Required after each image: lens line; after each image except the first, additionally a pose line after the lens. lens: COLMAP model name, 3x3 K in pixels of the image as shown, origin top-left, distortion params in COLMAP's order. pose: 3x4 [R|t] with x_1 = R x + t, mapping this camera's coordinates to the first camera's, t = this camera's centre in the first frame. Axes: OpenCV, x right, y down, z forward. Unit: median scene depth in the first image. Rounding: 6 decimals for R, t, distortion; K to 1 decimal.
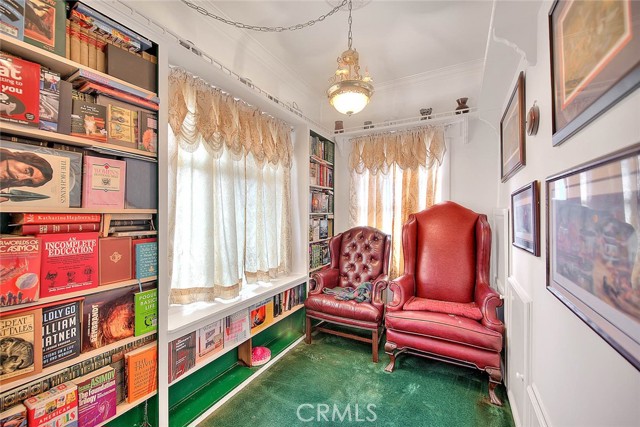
lens RADIAL K [[283.6, 0, 309.6], [0, 283.6, 215.1], [0, 0, 1]] dist [-0.001924, -0.000910]
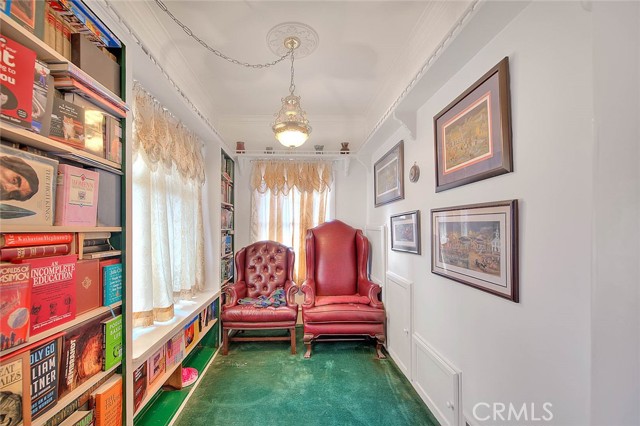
lens RADIAL K [[278.1, 0, 316.9], [0, 278.1, 229.3], [0, 0, 1]] dist [-0.000911, -0.000677]
pose [[0.853443, -0.004943, 0.521163, -0.431483], [0.005623, 0.999984, 0.000275, -0.008611], [-0.521156, 0.002696, 0.853457, -0.072986]]
